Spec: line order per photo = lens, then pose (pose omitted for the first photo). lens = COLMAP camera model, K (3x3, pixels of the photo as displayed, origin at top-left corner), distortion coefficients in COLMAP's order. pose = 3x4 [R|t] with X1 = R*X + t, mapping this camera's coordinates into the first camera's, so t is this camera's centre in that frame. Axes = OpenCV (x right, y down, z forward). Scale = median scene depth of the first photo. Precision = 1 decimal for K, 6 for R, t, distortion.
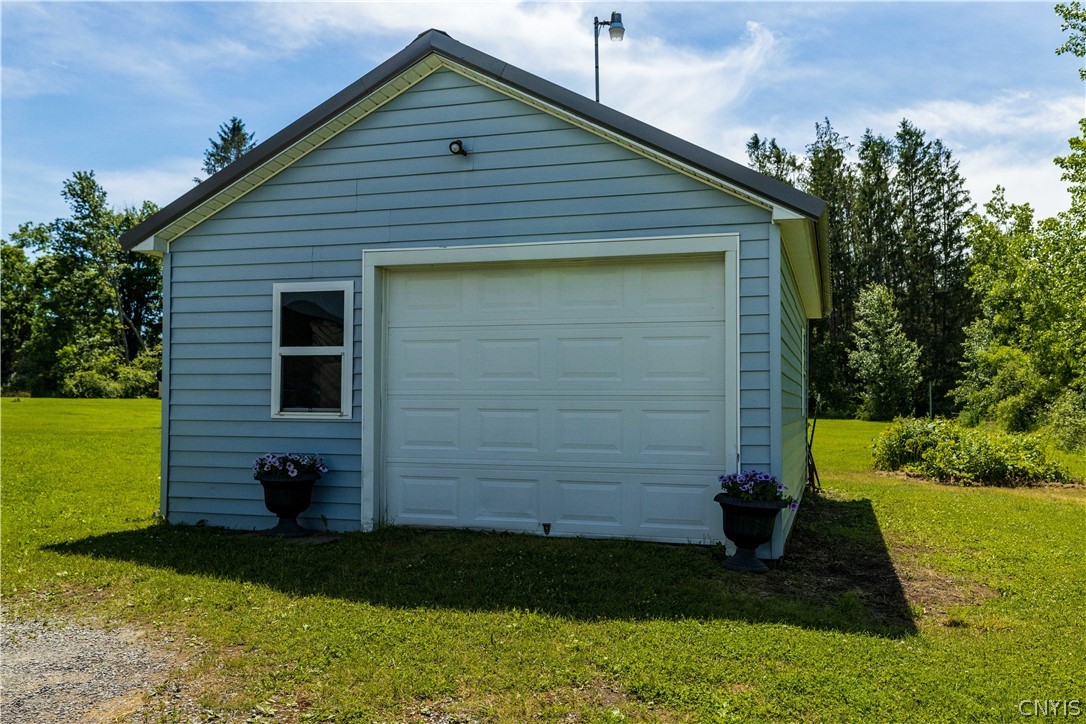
lens RADIAL K [[957.4, 0, 543.0], [0, 957.4, 362.0], [0, 0, 1]] dist [-0.007816, -0.002675]
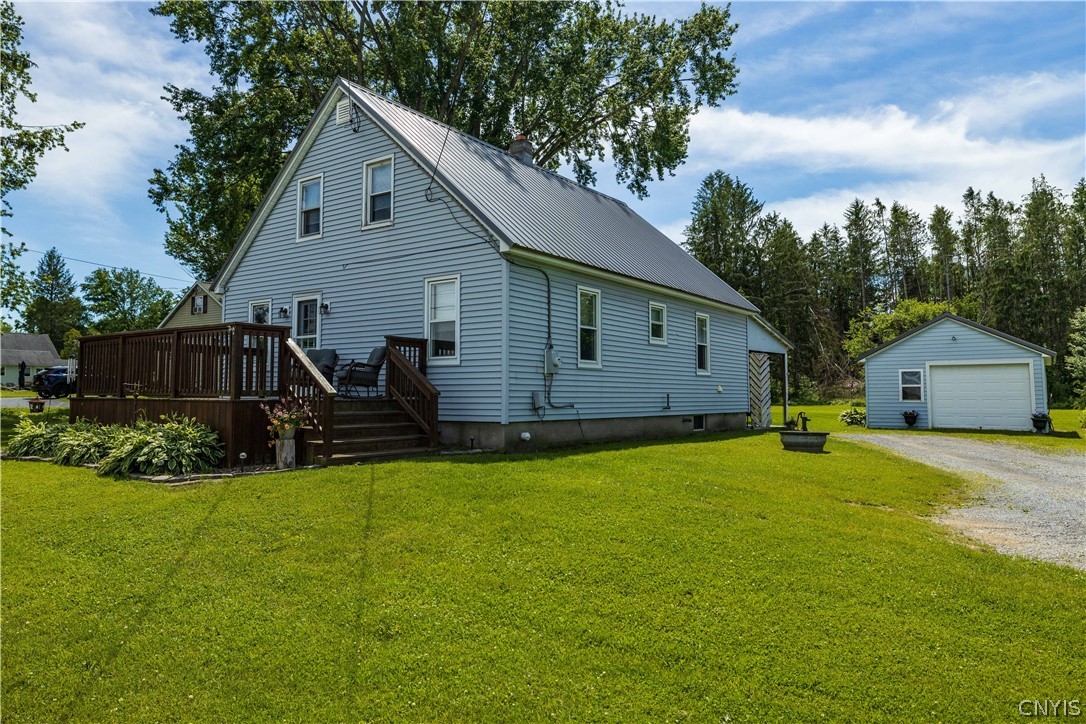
lens RADIAL K [[729.0, 0, 543.0], [0, 729.0, 362.0], [0, 0, 1]] dist [0.006331, 0.003573]
pose [[0.951795, -0.018004, -0.306206, -0.796395], [0.016275, 0.999834, -0.008198, -0.115526], [0.306303, 0.002819, 0.951930, -2.522658]]
